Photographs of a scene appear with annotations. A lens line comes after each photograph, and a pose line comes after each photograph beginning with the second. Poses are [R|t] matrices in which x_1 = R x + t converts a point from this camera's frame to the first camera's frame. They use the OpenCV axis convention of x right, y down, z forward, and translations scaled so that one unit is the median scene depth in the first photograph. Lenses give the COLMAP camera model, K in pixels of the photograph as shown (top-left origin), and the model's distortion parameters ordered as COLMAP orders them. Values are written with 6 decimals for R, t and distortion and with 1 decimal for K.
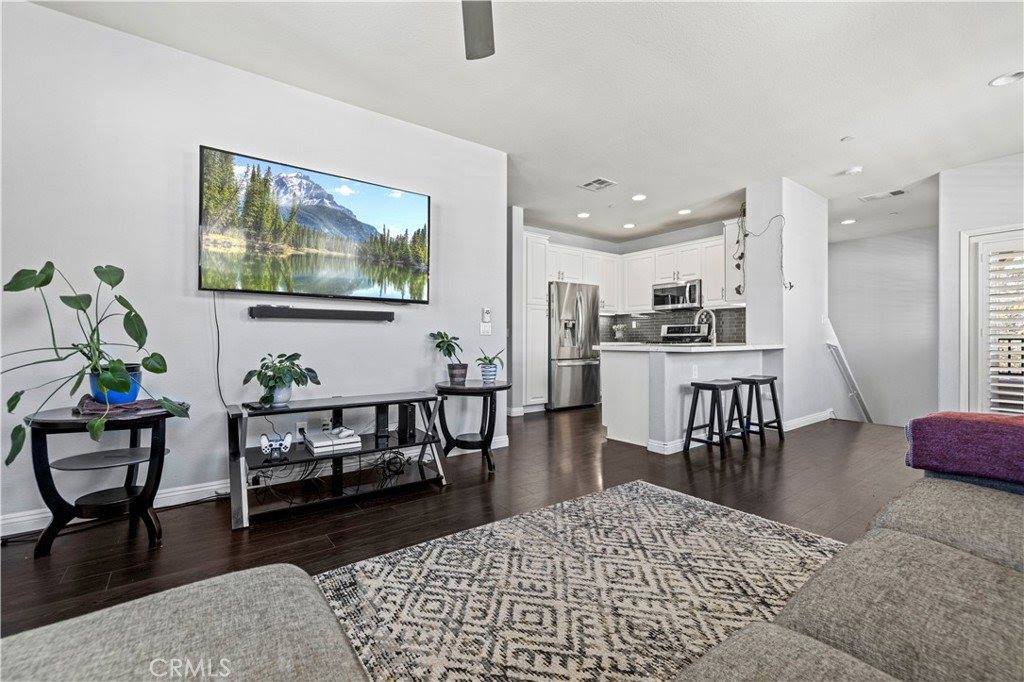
lens RADIAL K [[437.7, 0, 508.7], [0, 437.7, 342.3], [0, 0, 1]] dist [0.003753, 0.000324]
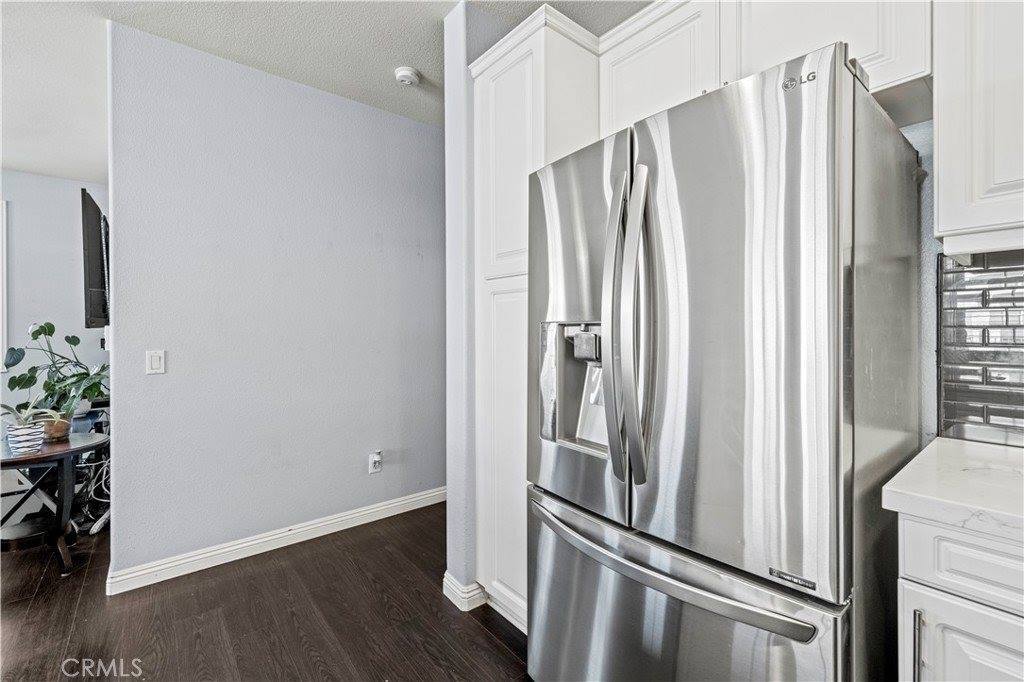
lens RADIAL K [[441.0, 0, 507.9], [0, 441.0, 334.9], [0, 0, 1]] dist [0.003593, 0.000750]
pose [[0.039706, 0.008370, -0.999176, 0.861012], [-0.003838, 0.999959, 0.008224, -0.115080], [0.999204, 0.003508, 0.039737, 2.358722]]
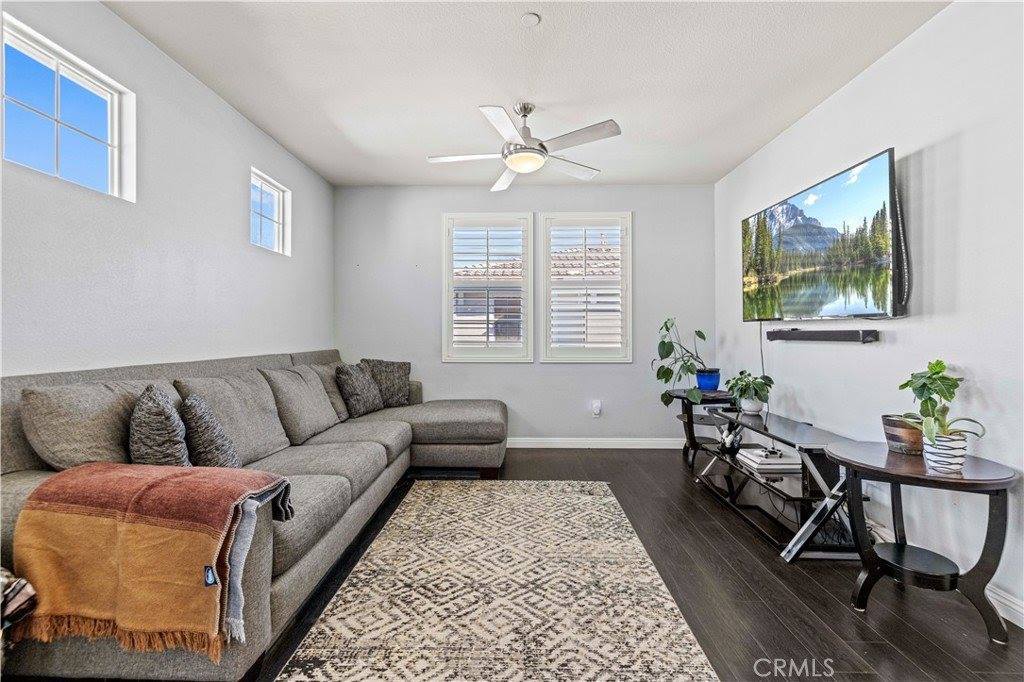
lens RADIAL K [[442.7, 0, 509.1], [0, 442.7, 328.4], [0, 0, 1]] dist [0.002552, 0.000451]
pose [[-0.611587, -0.010593, -0.791106, 0.927780], [-0.005733, 0.999943, -0.008957, -0.083172], [0.791156, -0.000943, -0.611613, 1.312064]]
